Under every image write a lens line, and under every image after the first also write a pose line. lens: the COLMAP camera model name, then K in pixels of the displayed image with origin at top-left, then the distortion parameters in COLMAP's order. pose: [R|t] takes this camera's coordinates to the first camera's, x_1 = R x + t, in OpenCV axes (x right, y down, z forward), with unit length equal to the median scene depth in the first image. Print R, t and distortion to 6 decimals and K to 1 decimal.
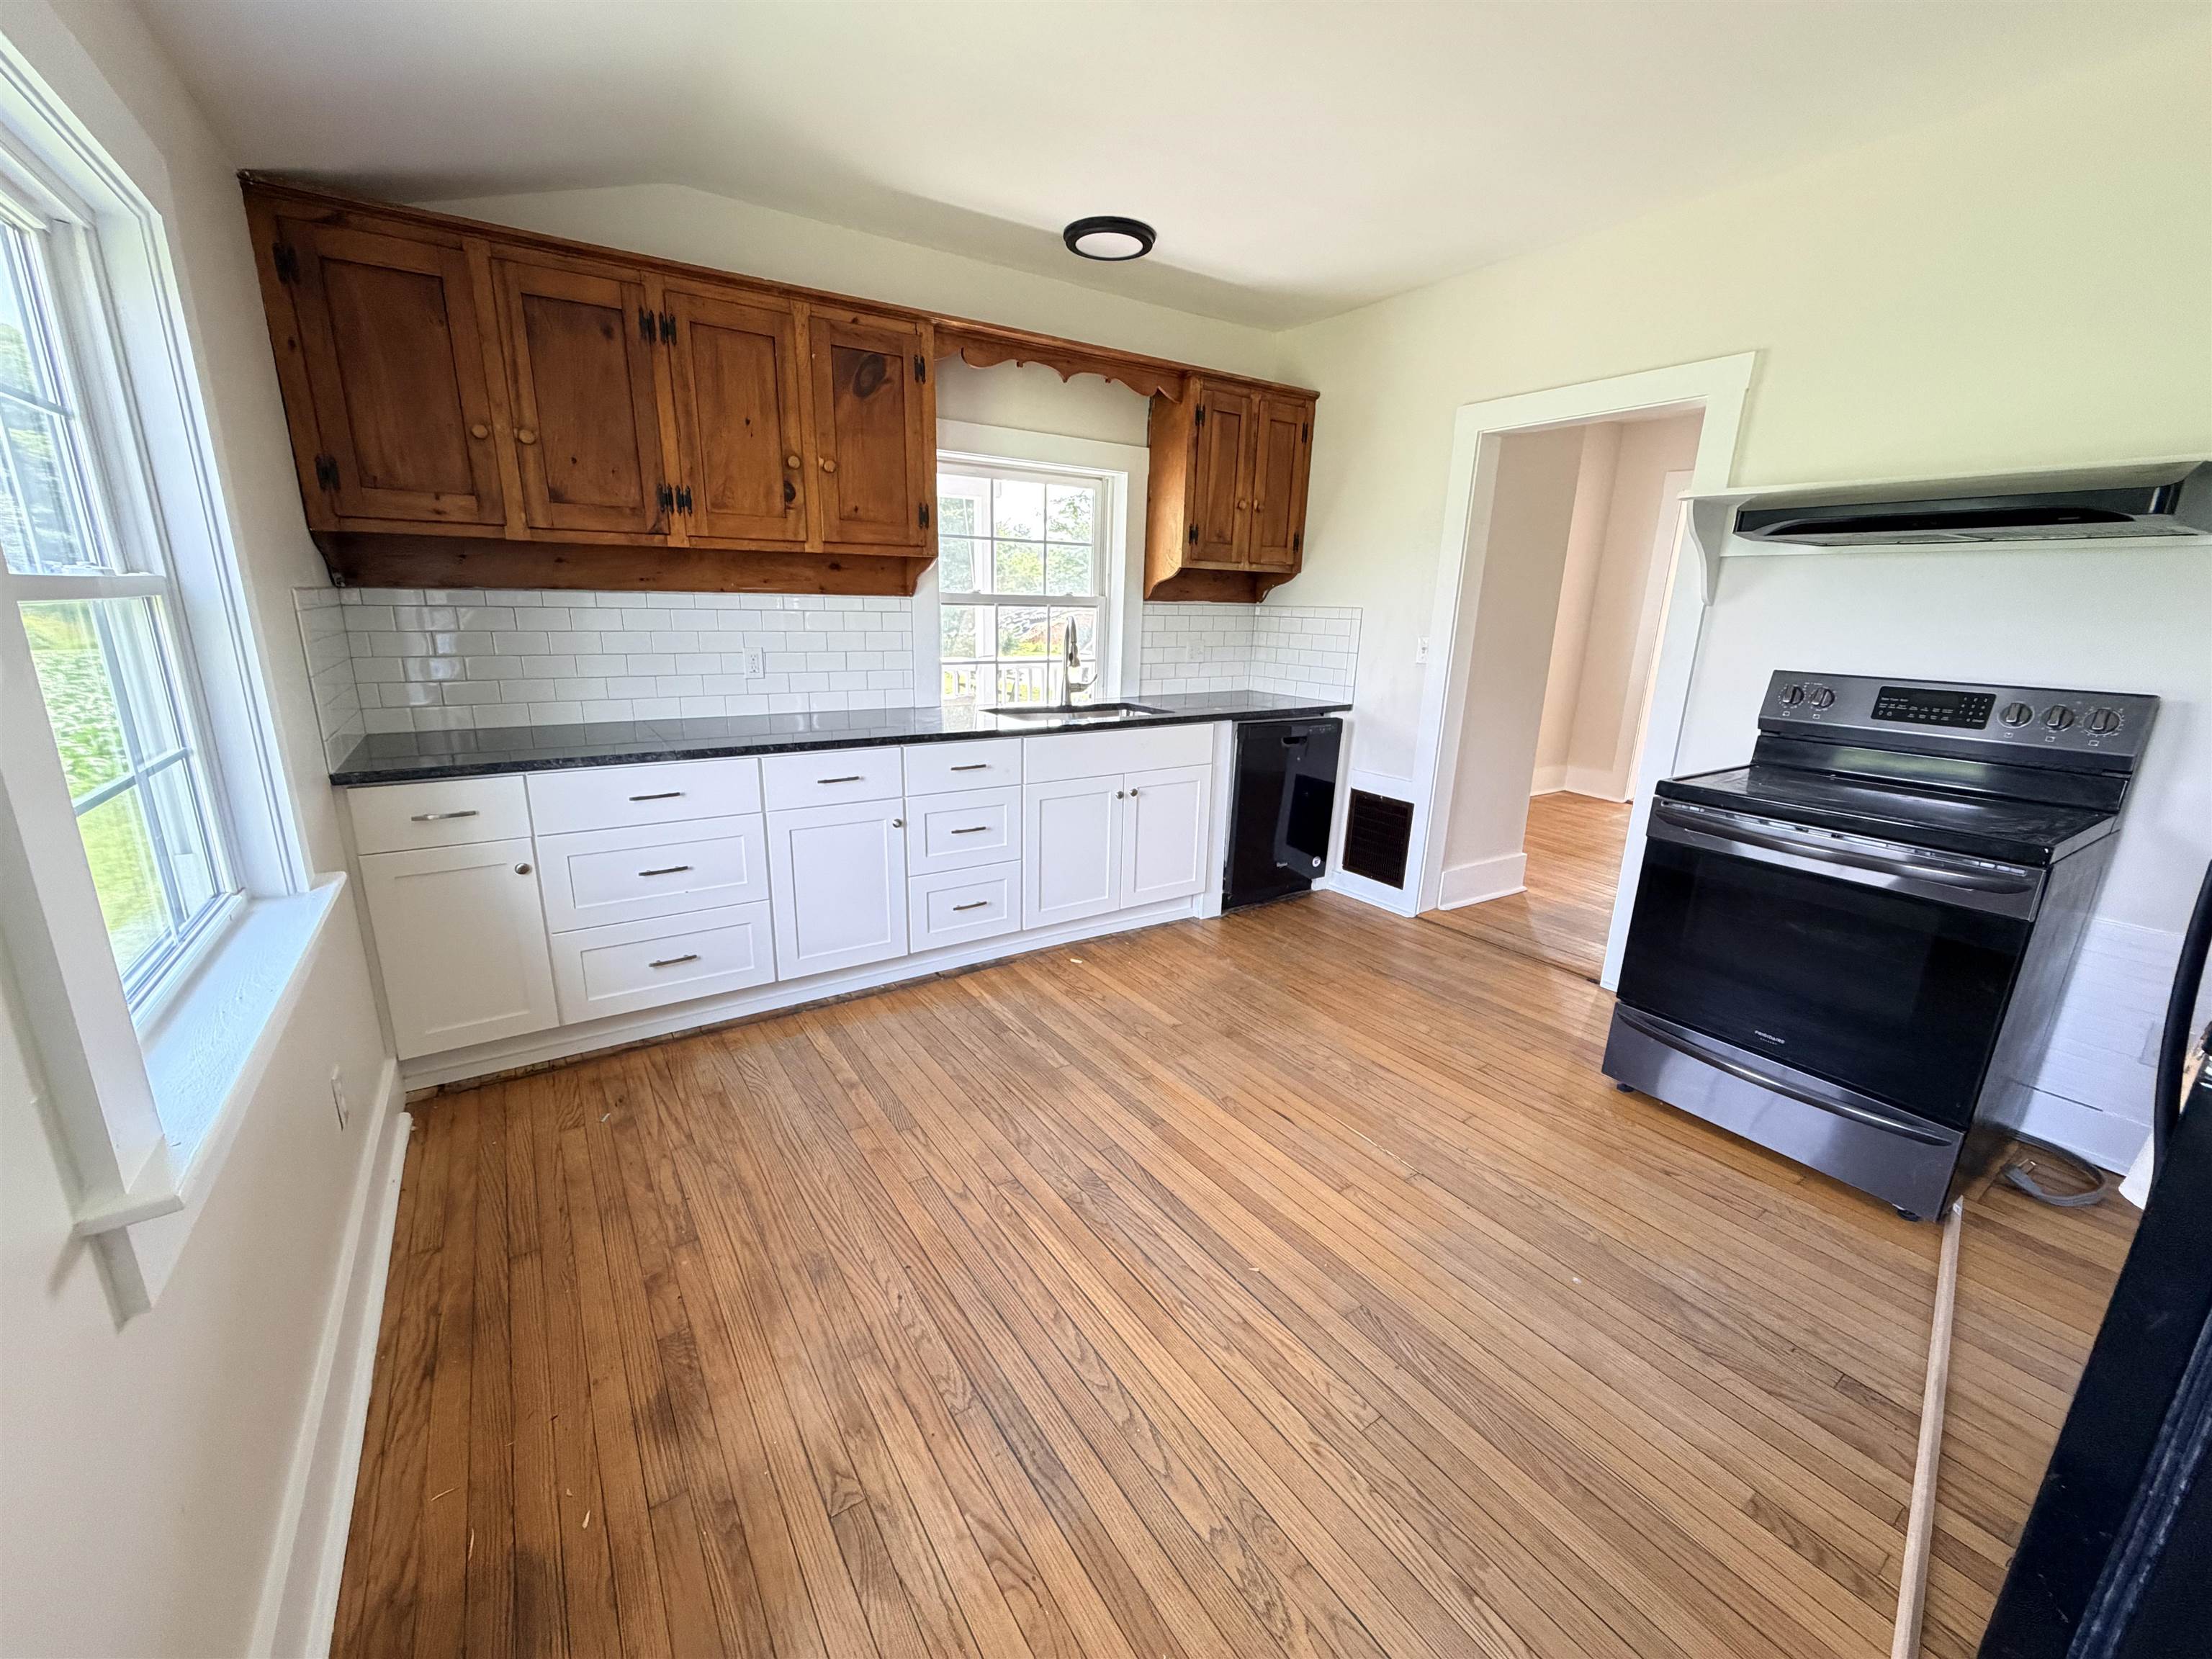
lens RADIAL K [[880.8, 0, 1099.1], [0, 880.8, 834.7], [0, 0, 1]] dist [0.000601, 0.000044]
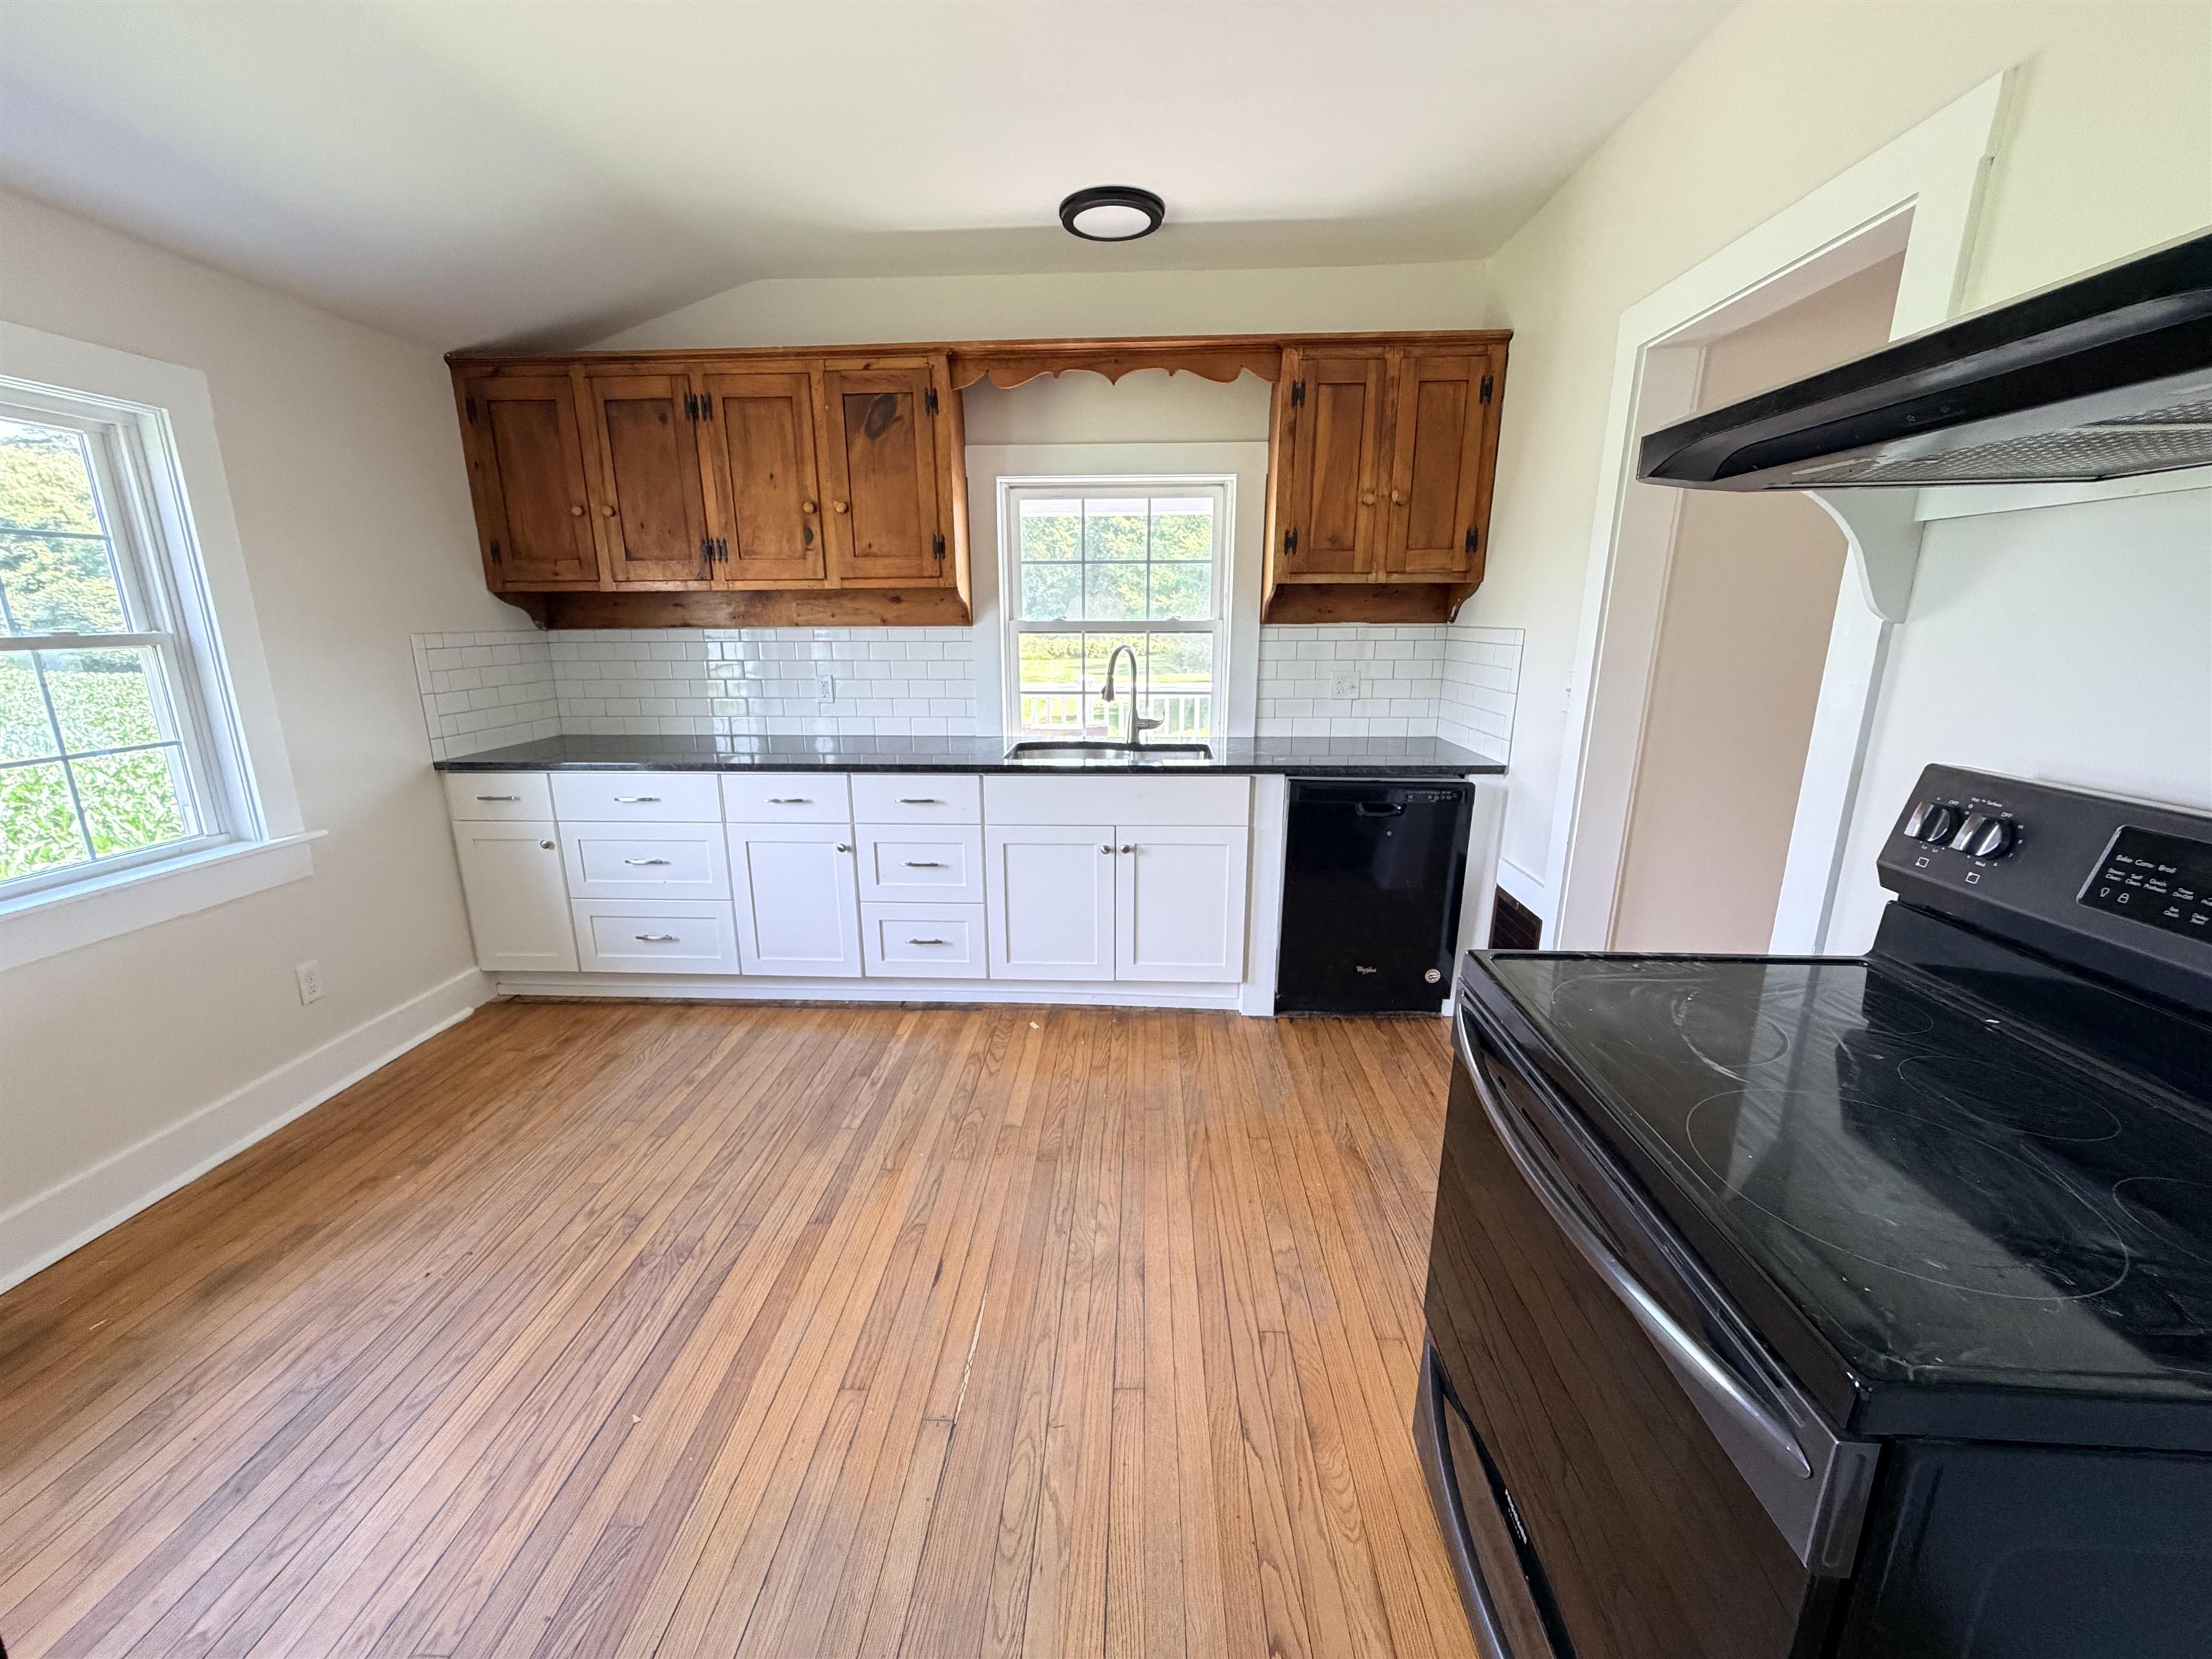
lens RADIAL K [[880.8, 0, 1099.1], [0, 880.8, 834.7], [0, 0, 1]] dist [0.000601, 0.000044]
pose [[0.803194, 0.121174, -0.583263, 0.608639], [-0.132939, 0.990862, 0.022786, -0.091463], [0.580695, 0.059237, 0.811963, 0.336739]]
